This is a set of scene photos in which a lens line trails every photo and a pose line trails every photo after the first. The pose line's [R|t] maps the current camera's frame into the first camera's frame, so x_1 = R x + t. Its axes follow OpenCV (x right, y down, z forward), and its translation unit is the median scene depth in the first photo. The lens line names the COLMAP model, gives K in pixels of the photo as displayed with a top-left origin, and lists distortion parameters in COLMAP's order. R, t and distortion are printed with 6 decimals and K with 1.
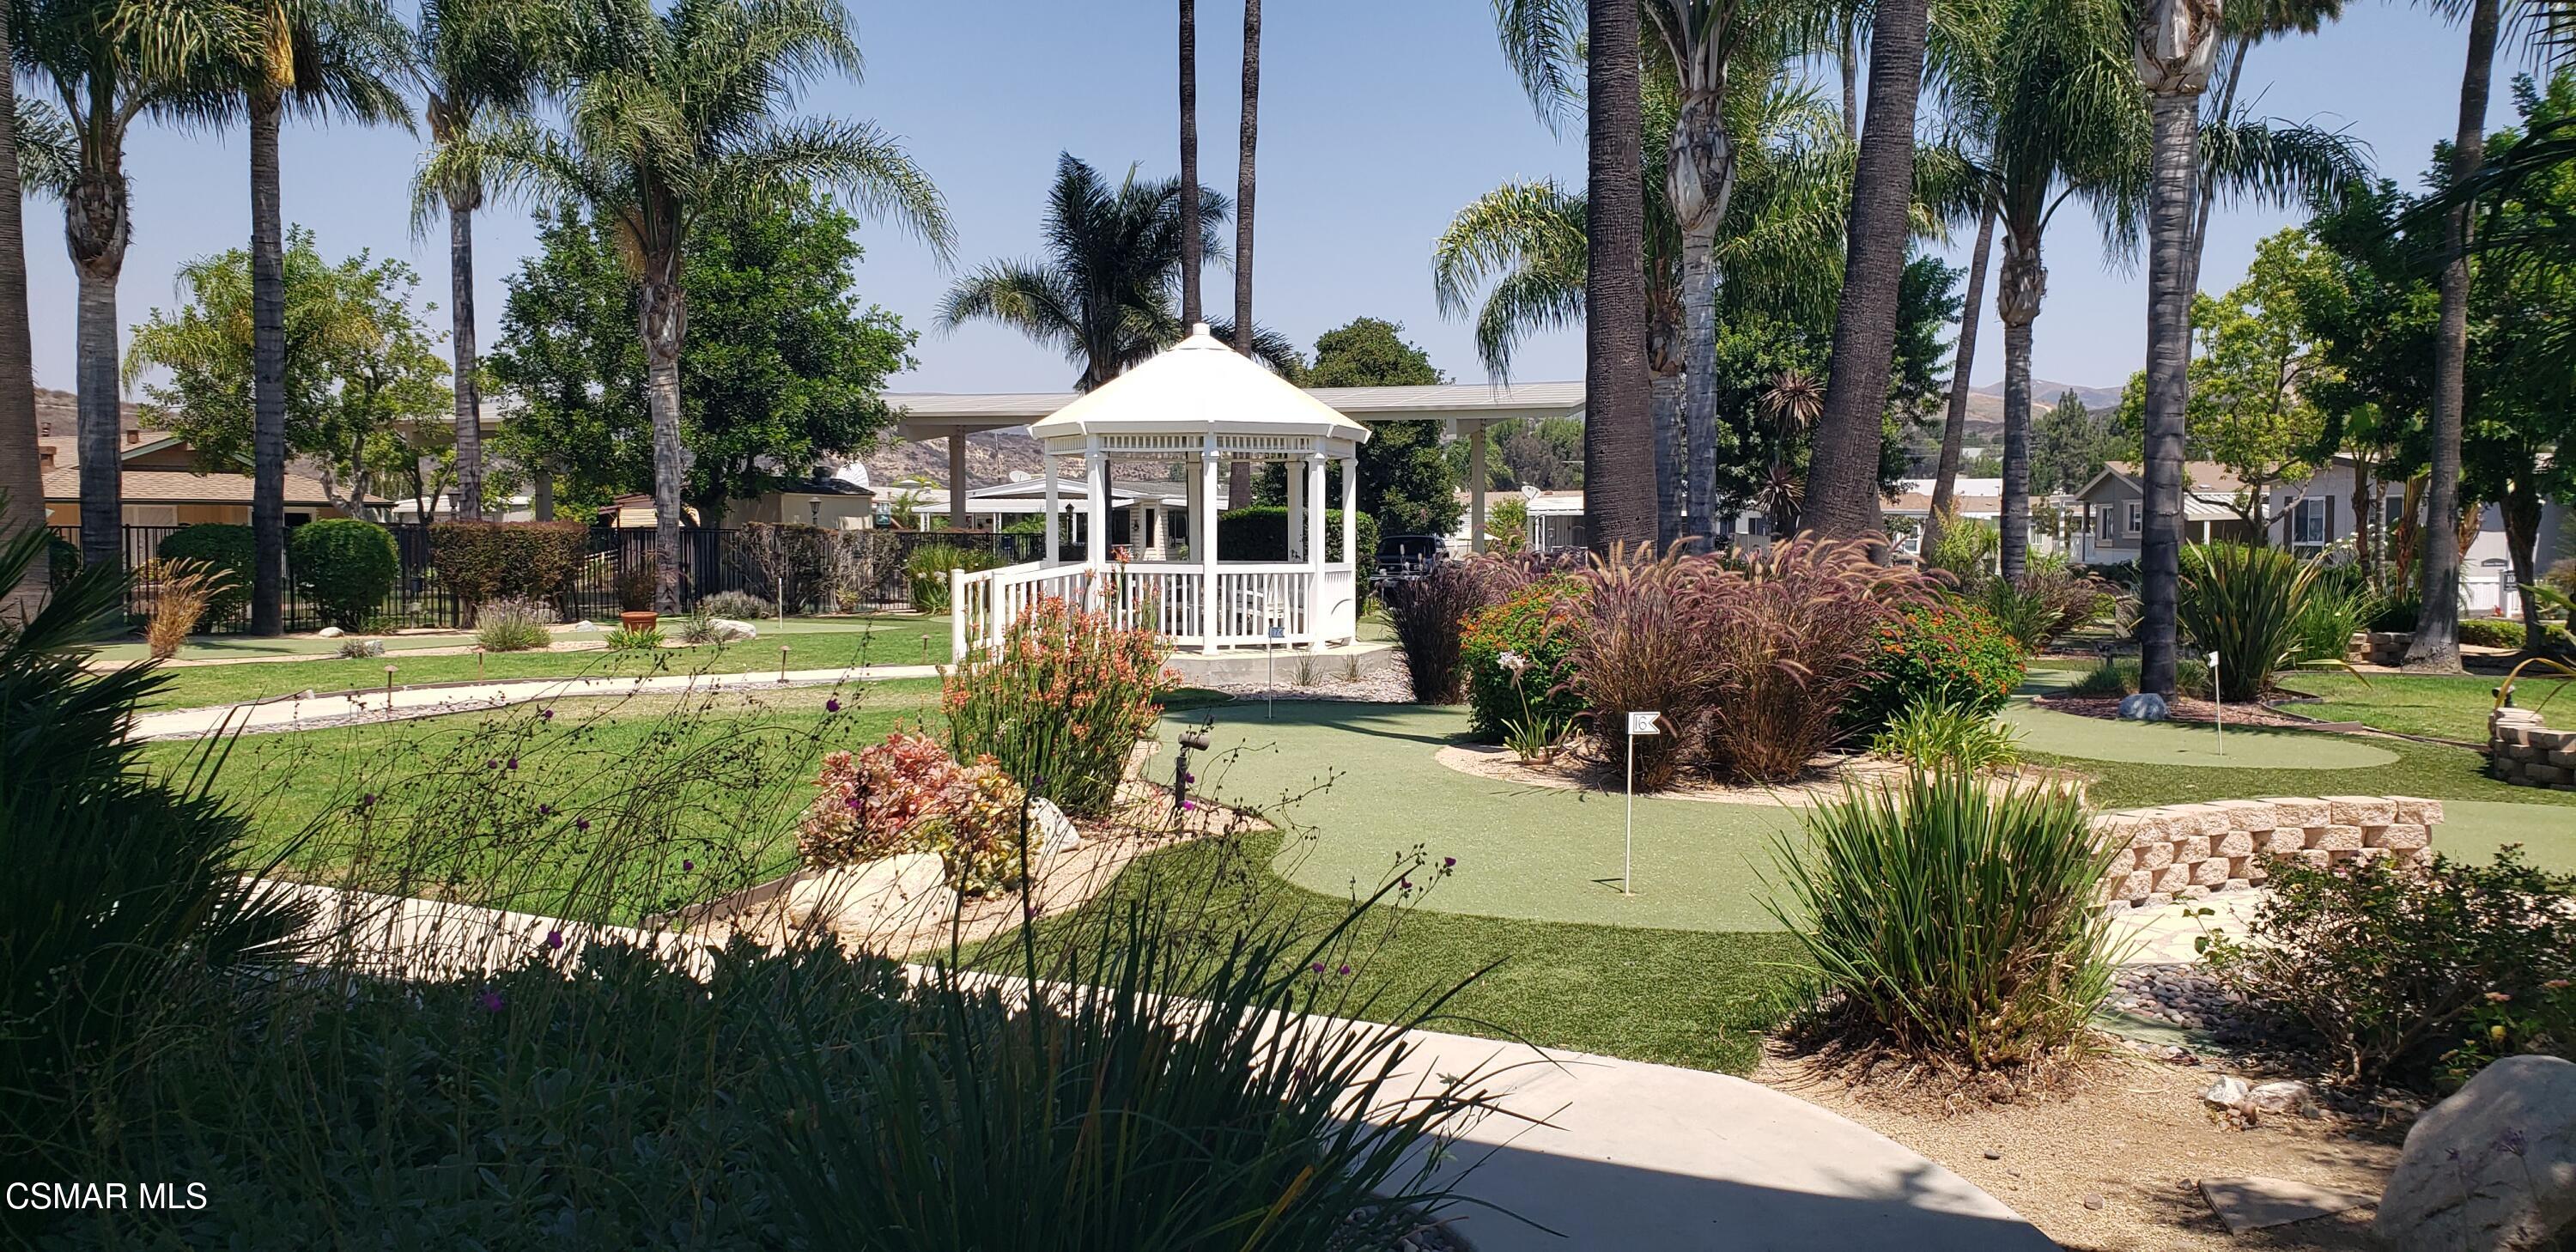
lens RADIAL K [[1954.8, 0, 1288.0], [0, 1954.8, 626.0], [0, 0, 1]] dist [0.042628, 0.005939]
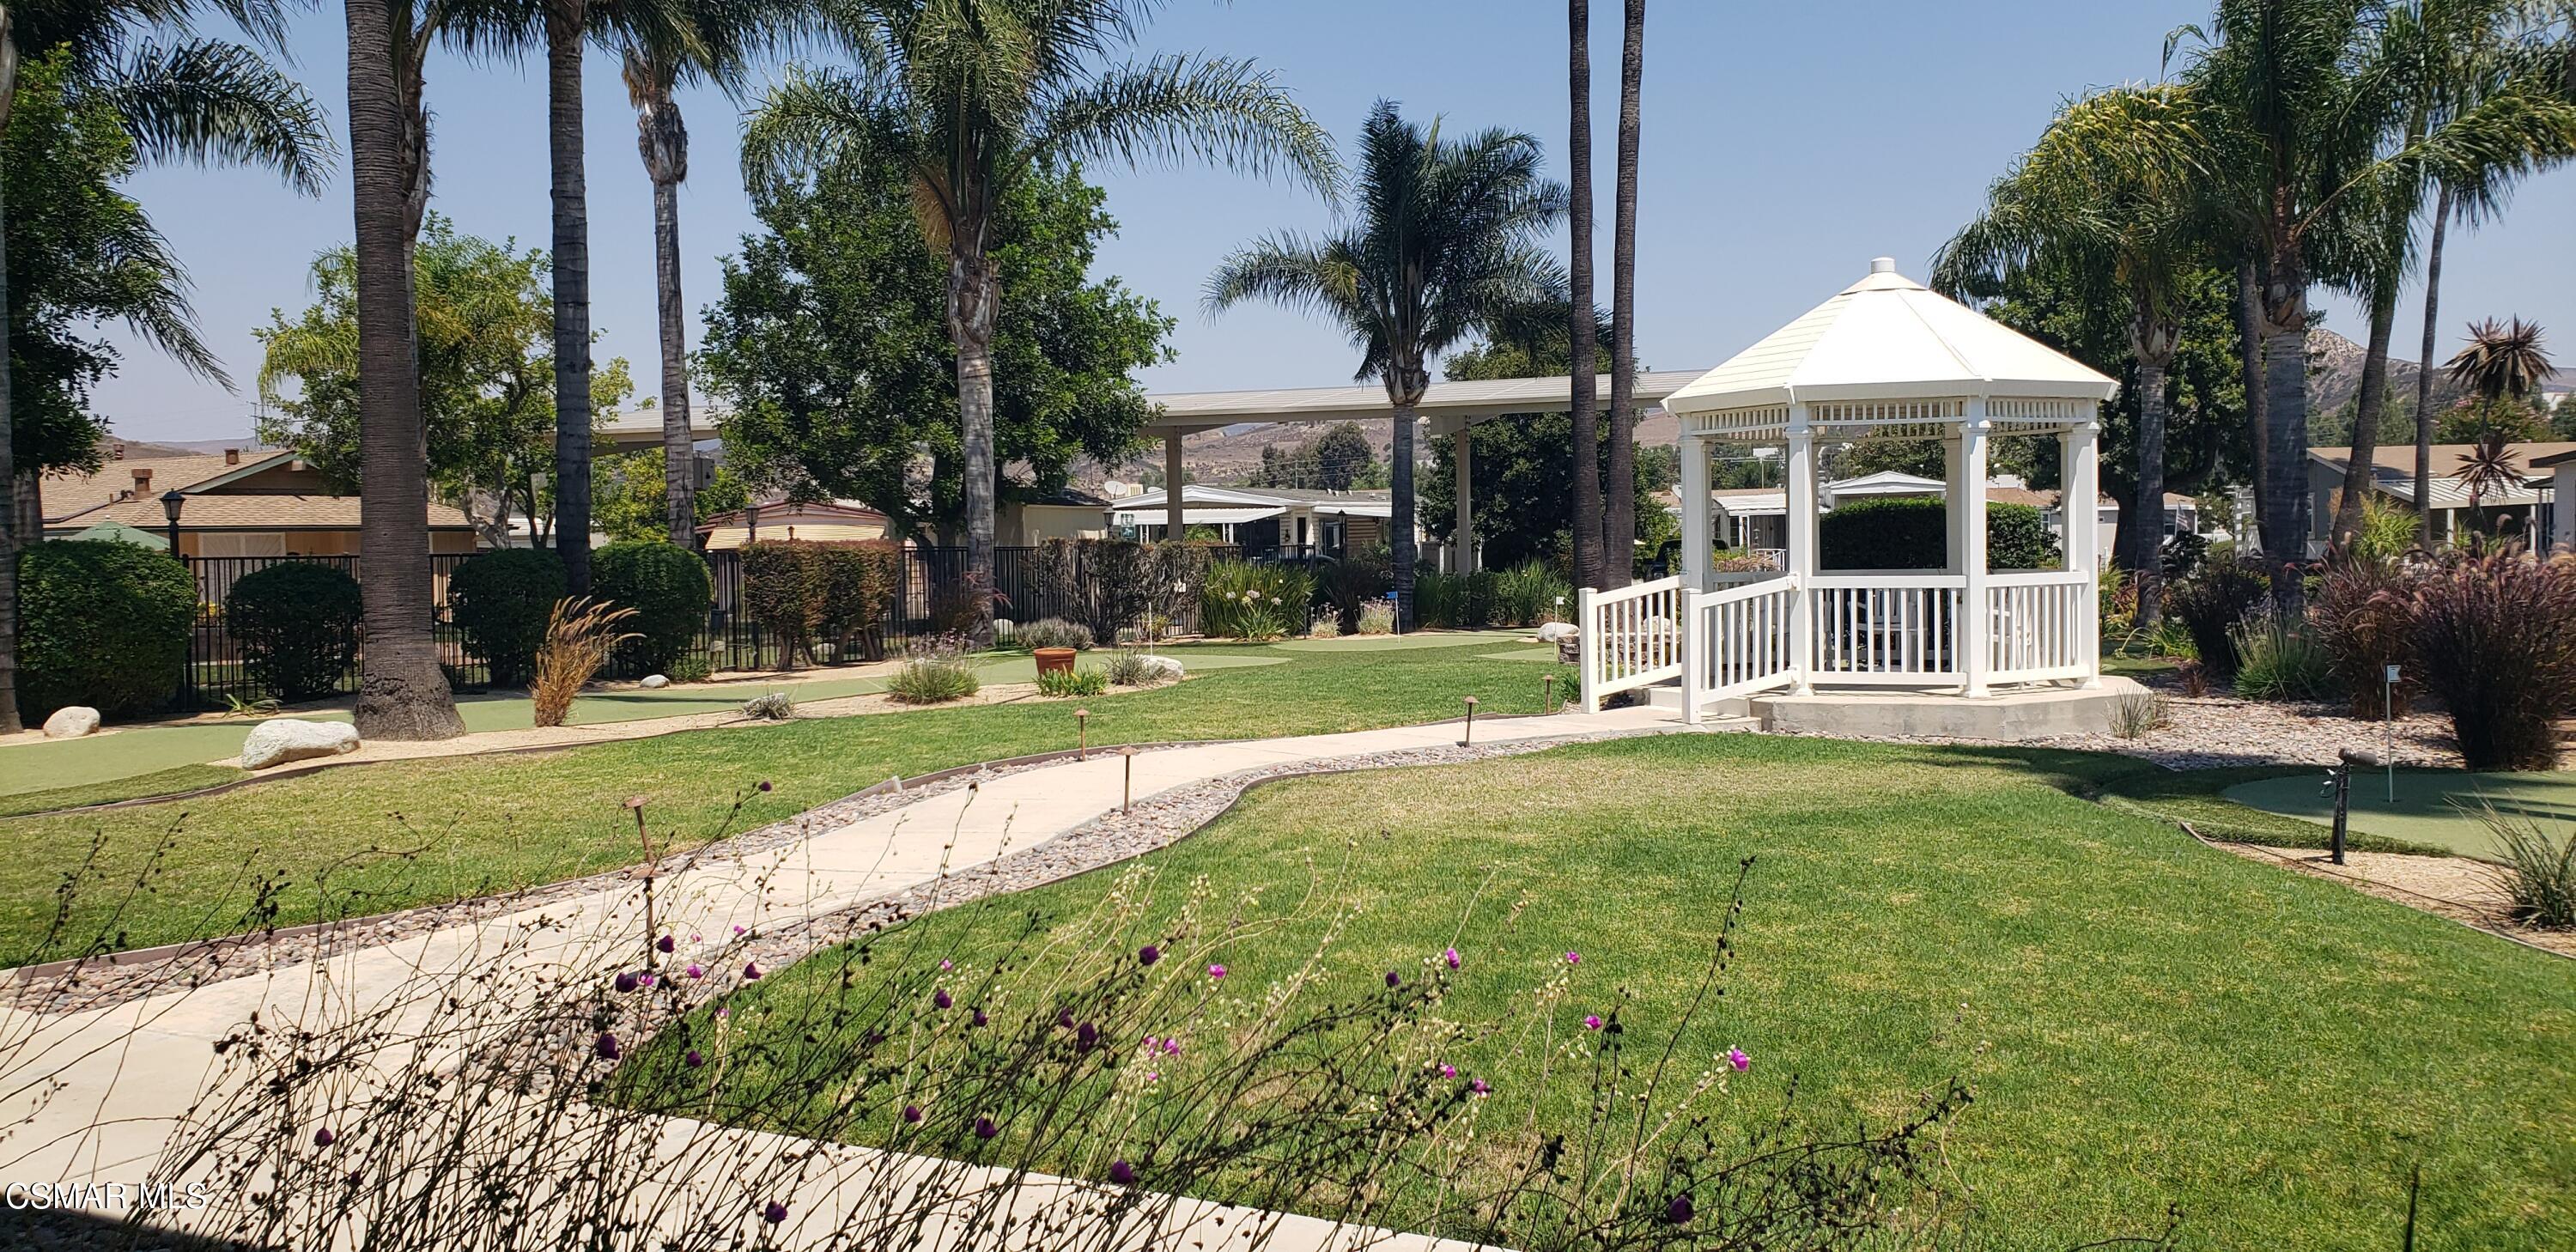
lens RADIAL K [[1977.5, 0, 1288.4], [0, 1977.5, 593.7], [0, 0, 1]] dist [0.126684, -0.001265]
pose [[0.999802, -0.019237, -0.005076, -0.153133], [0.019121, 0.999578, -0.021889, -0.006607], [0.005495, 0.021788, 0.999748, 0.125511]]
